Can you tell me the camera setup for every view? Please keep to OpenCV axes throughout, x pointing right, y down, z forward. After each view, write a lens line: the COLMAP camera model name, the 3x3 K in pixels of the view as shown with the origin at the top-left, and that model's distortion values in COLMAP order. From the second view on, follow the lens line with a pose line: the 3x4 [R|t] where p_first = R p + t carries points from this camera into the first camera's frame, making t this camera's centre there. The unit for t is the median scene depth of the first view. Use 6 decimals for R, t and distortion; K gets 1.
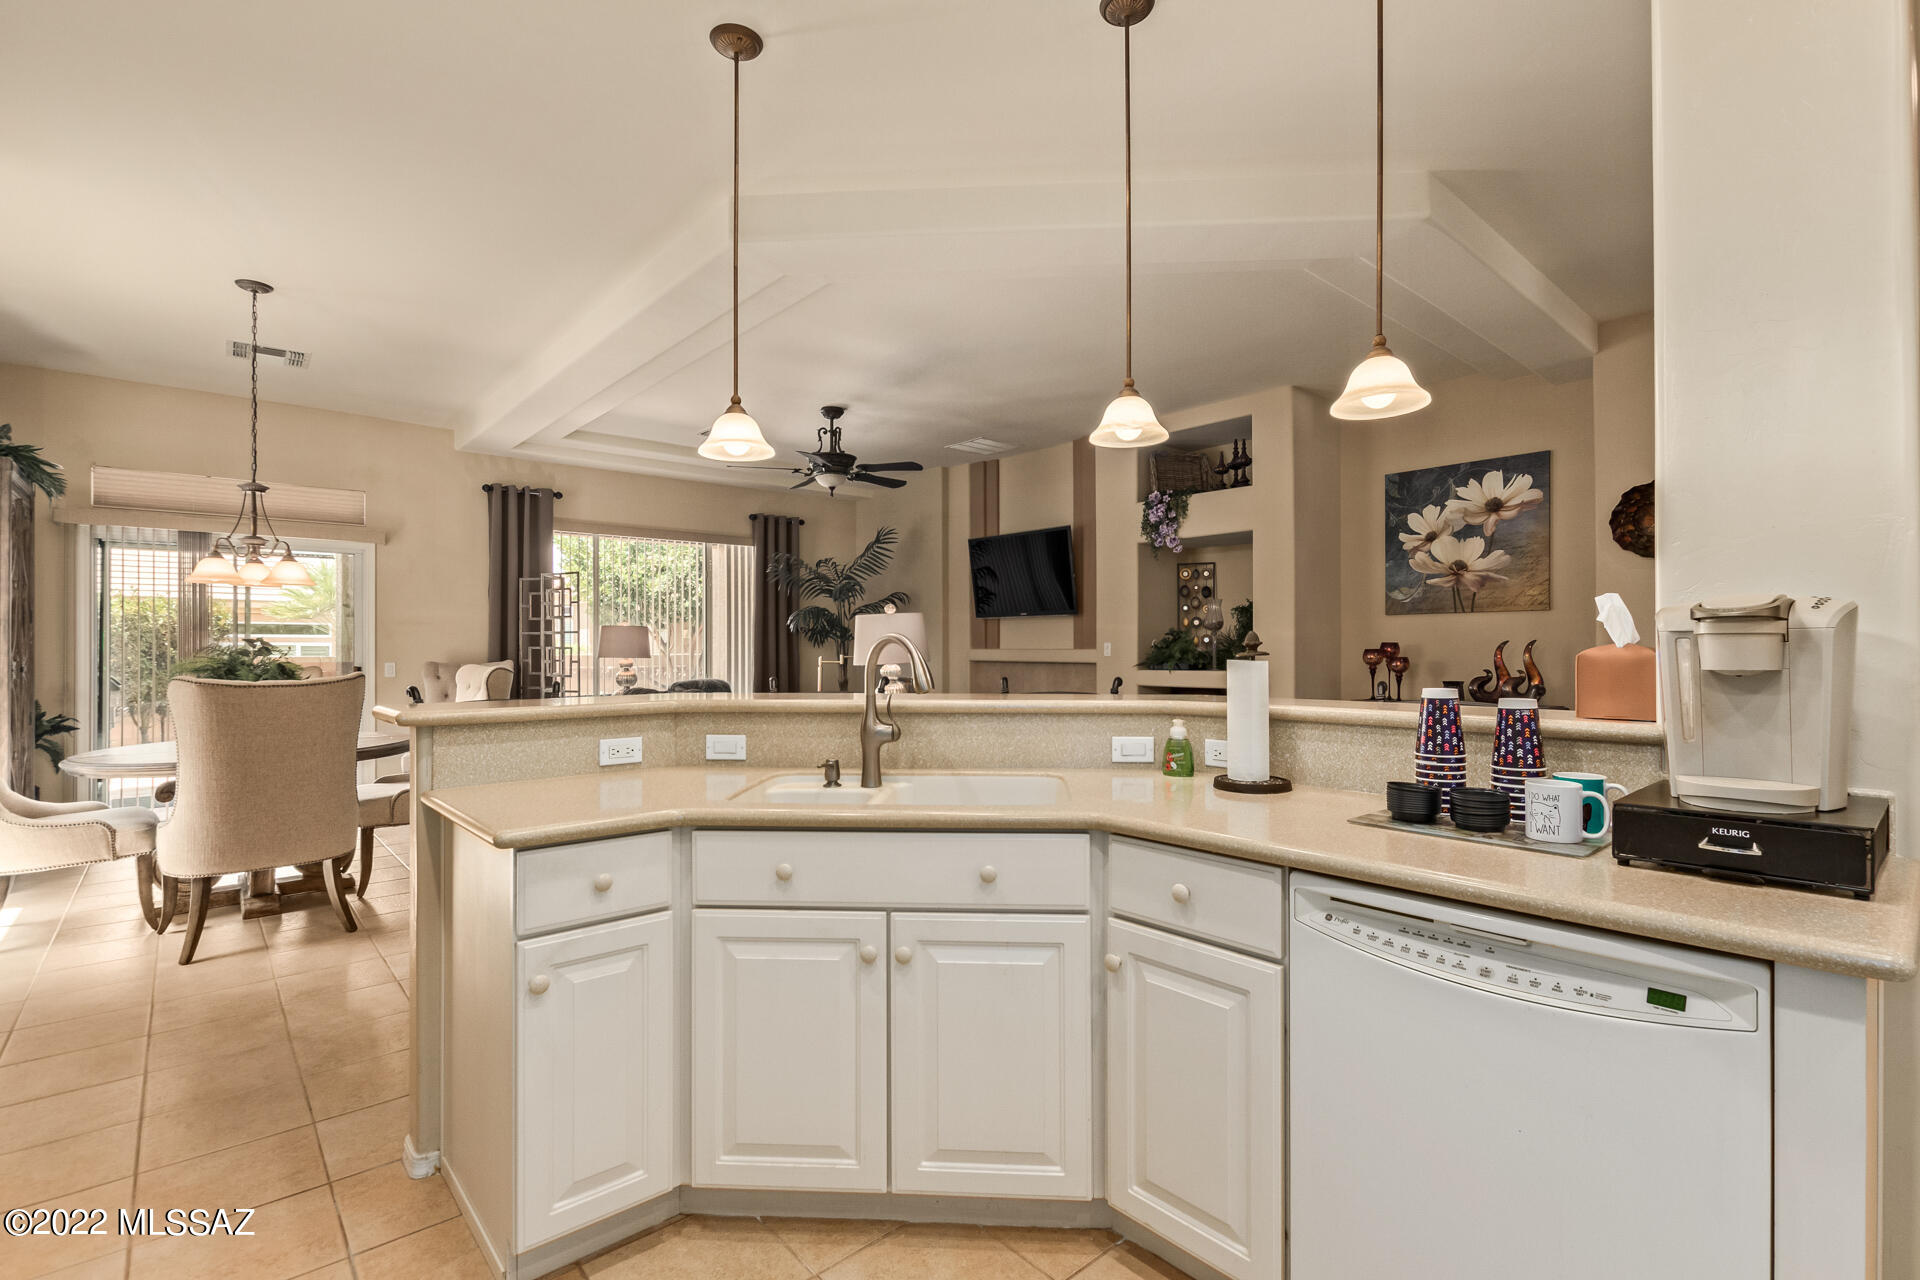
lens RADIAL K [[859.3, 0, 952.5], [0, 859.3, 643.6], [0, 0, 1]] dist [0.002413, 0.000139]
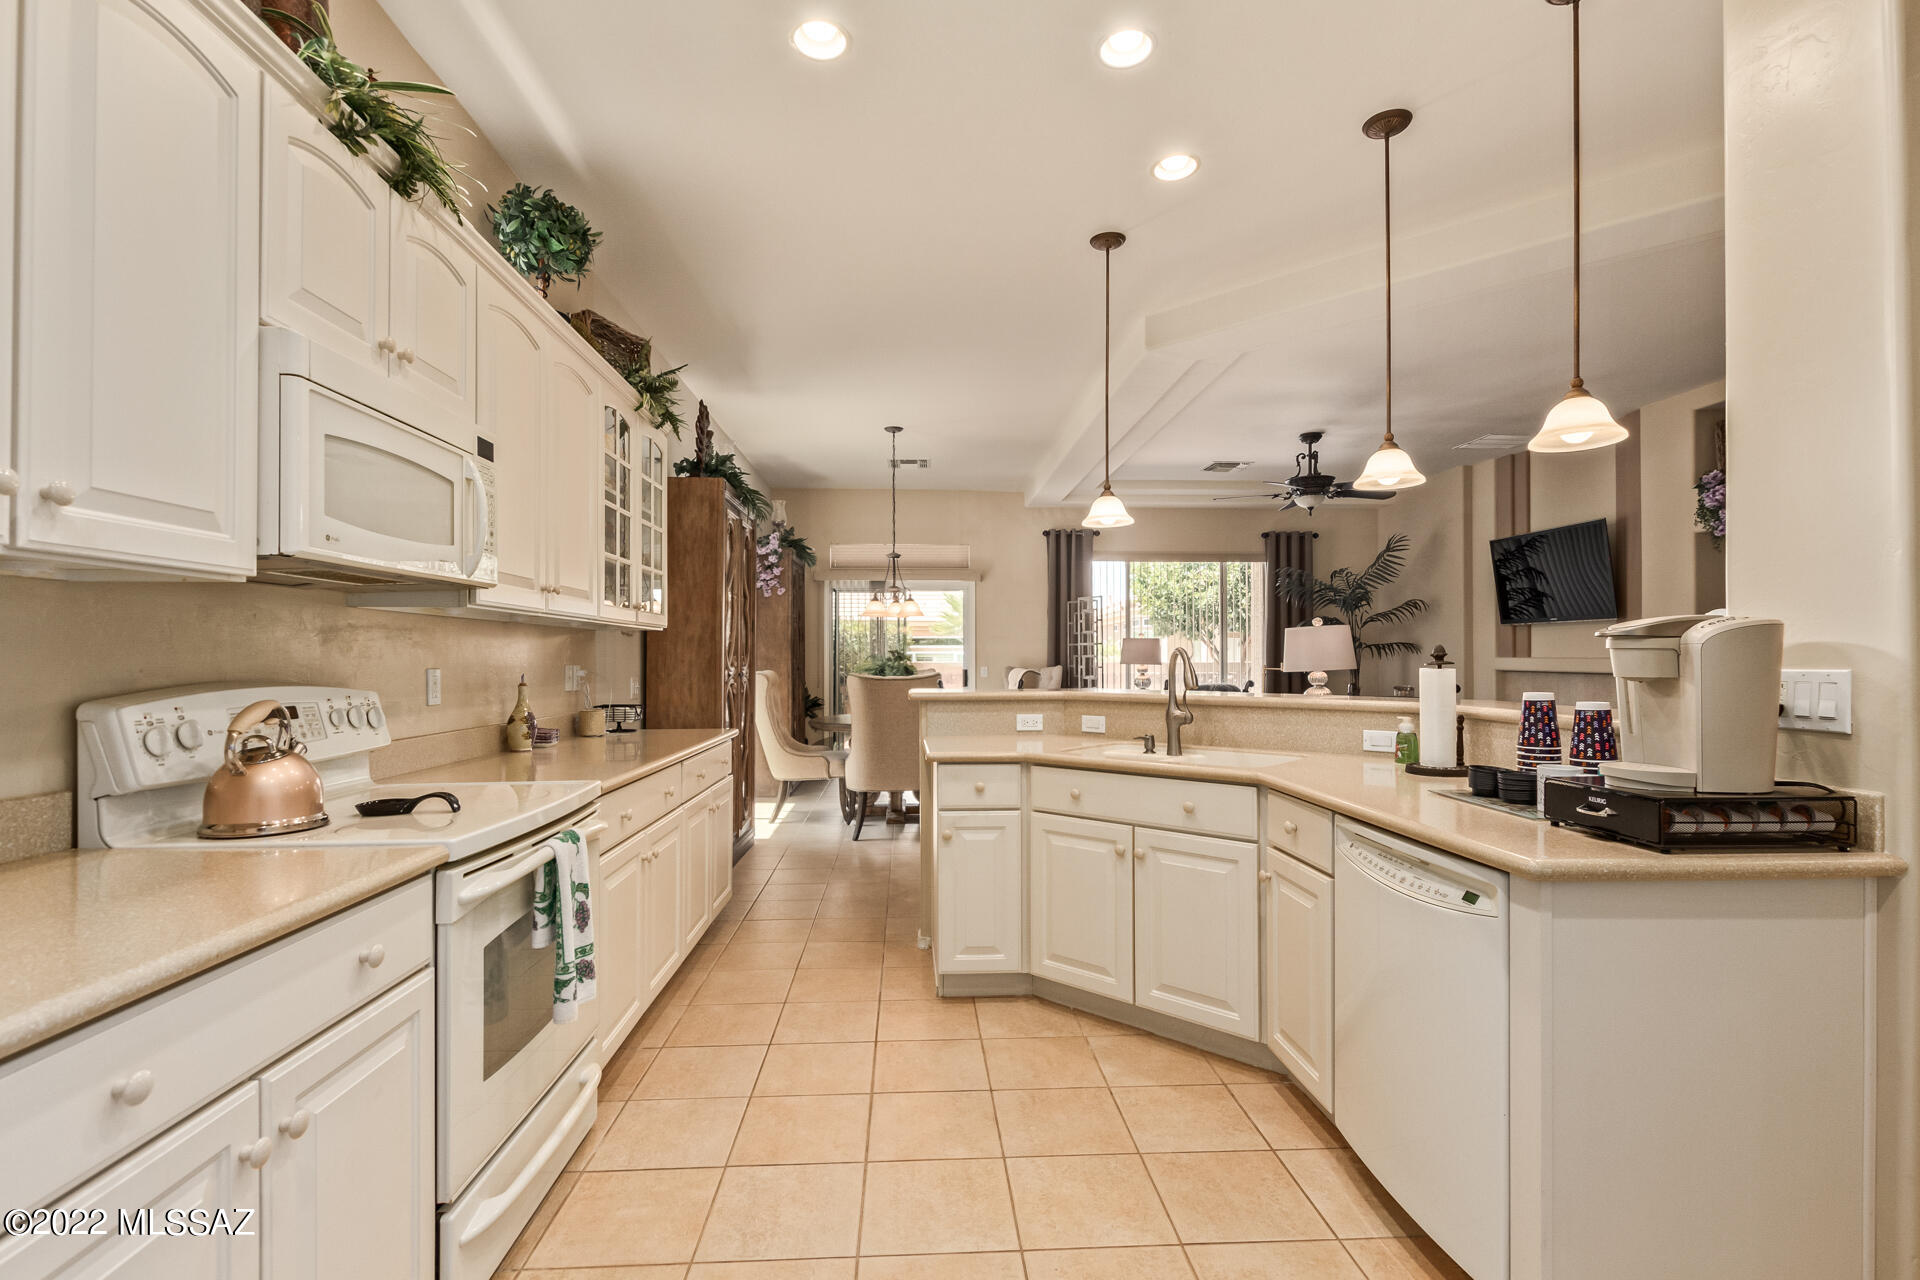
lens RADIAL K [[859.3, 0, 968.5], [0, 859.3, 649.5], [0, 0, 1]] dist [0.002413, 0.000139]
pose [[0.793836, -0.003681, -0.608120, 0.263302], [0.002638, 0.999993, -0.002610, -0.002920], [0.608126, 0.000468, 0.793841, -0.176316]]
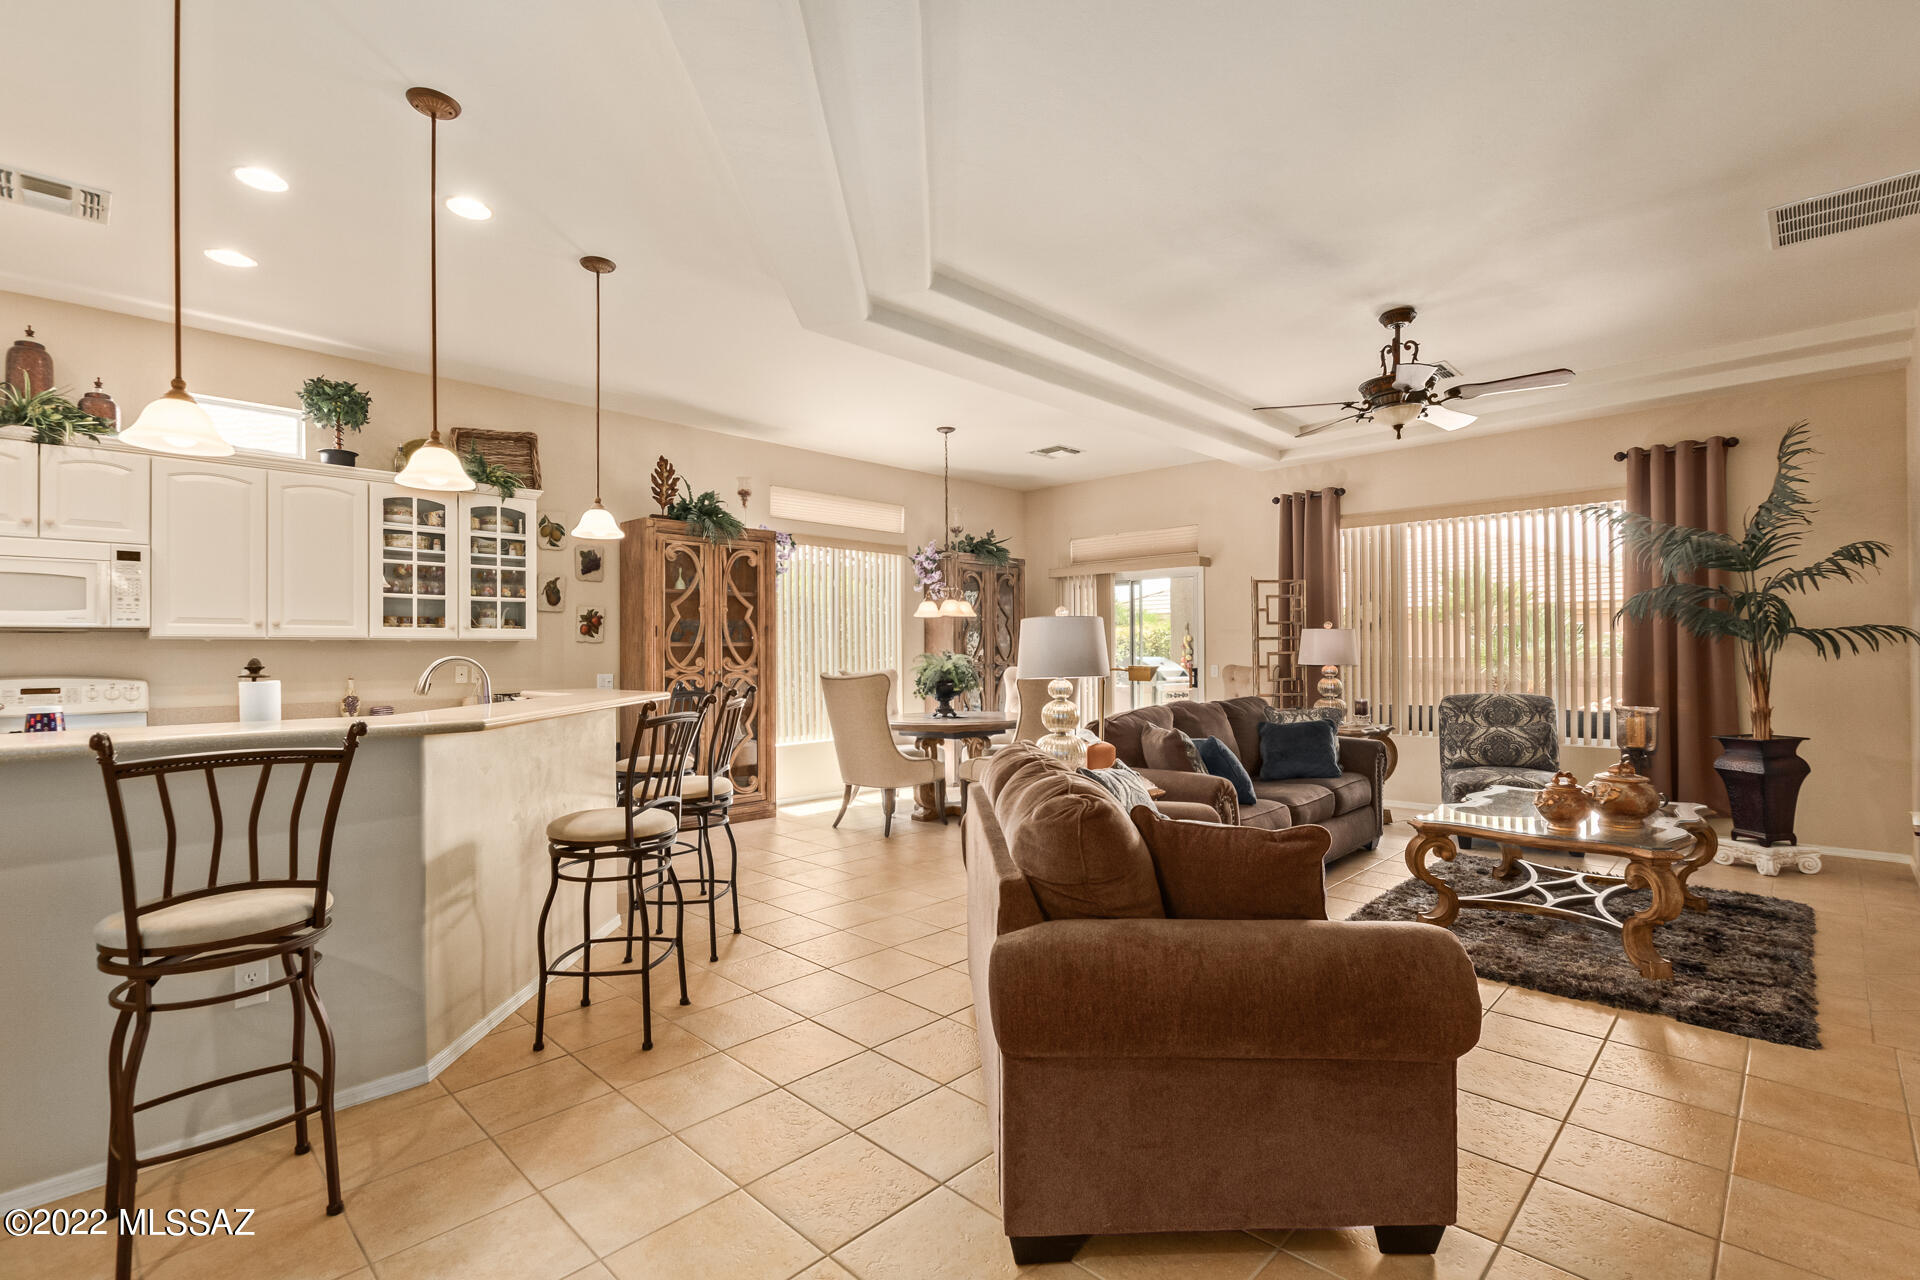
lens RADIAL K [[859.3, 0, 972.0], [0, 859.3, 652.5], [0, 0, 1]] dist [0.002413, 0.000139]
pose [[0.091930, 0.005863, -0.995748, 0.787297], [0.008762, 0.999939, 0.006696, -0.010385], [0.995727, -0.009340, 0.091873, 0.893886]]
